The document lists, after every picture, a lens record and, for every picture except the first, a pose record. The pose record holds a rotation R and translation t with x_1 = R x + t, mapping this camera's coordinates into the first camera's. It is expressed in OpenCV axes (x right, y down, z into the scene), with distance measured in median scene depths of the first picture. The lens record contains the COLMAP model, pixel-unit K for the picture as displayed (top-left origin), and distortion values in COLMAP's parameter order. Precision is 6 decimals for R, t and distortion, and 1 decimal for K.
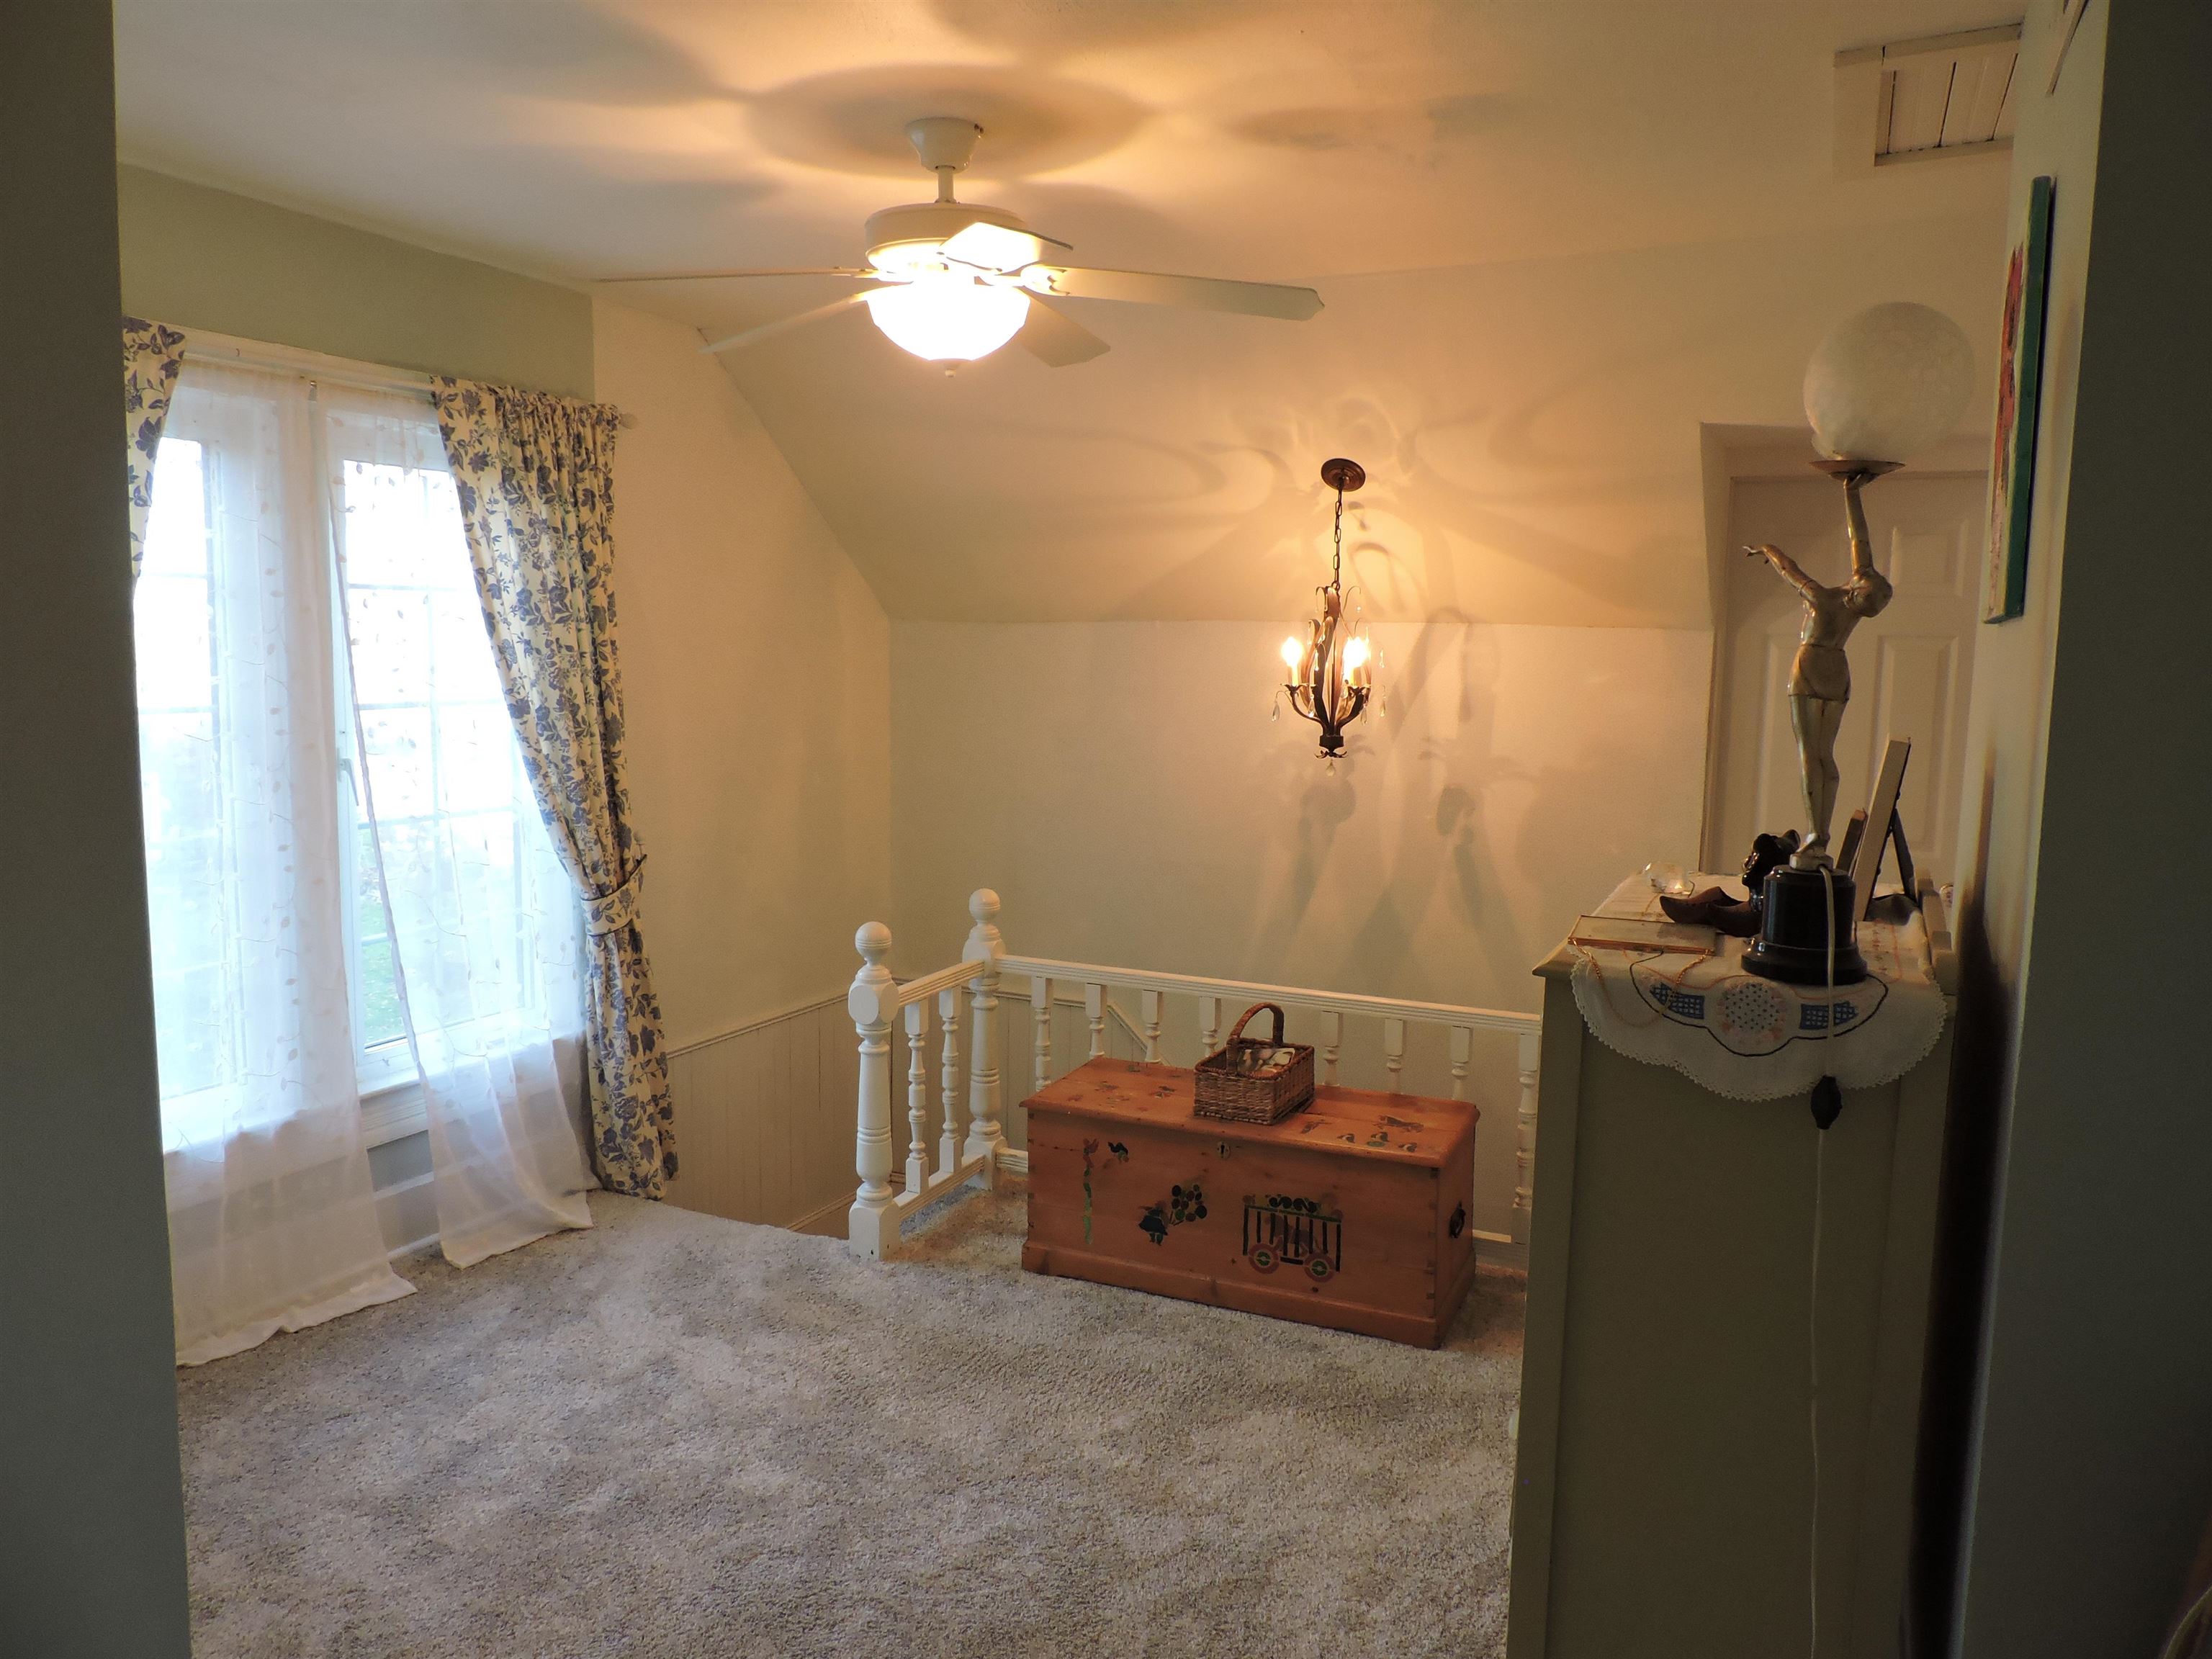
lens RADIAL K [[1564.6, 0, 1117.1], [0, 1564.6, 821.1], [0, 0, 1]] dist [-0.024846, 0.001499]
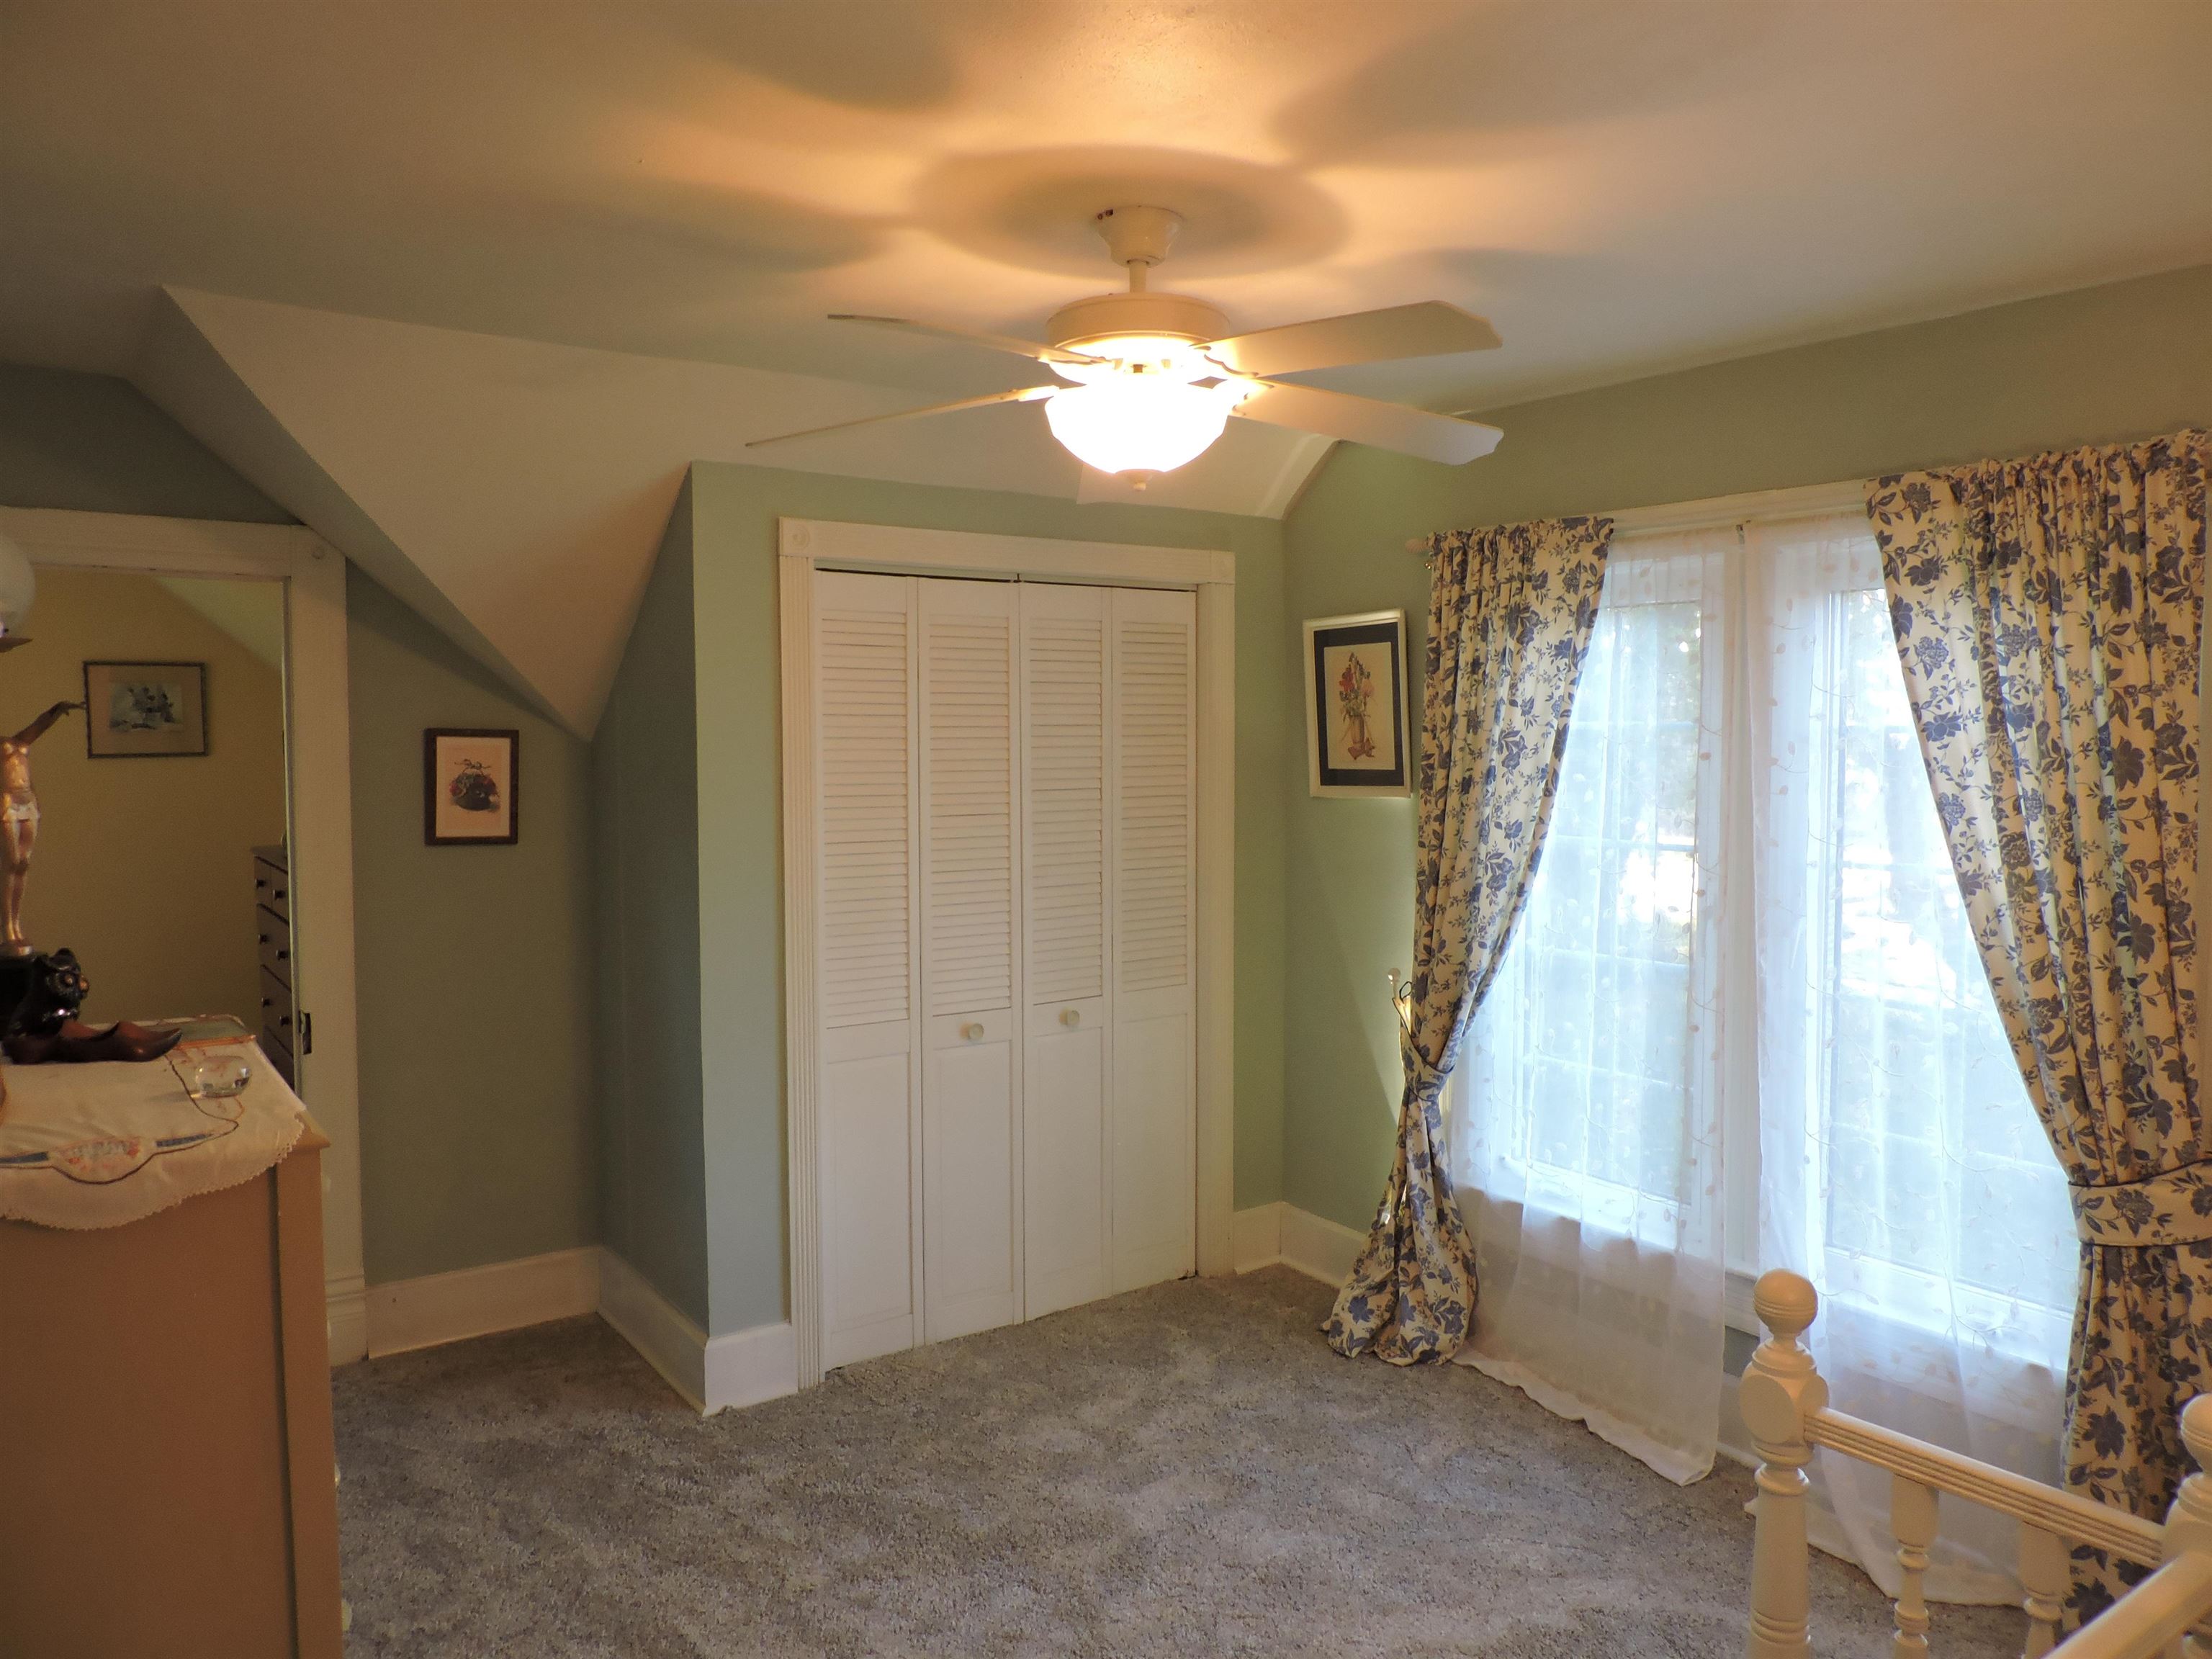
lens RADIAL K [[1564.6, 0, 1117.1], [0, 1564.6, 821.1], [0, 0, 1]] dist [-0.024846, 0.001499]
pose [[-0.492829, 0.029101, -0.869640, 0.491759], [-0.113912, 0.988681, 0.097639, -0.136535], [0.862638, 0.147182, -0.483936, 1.061801]]
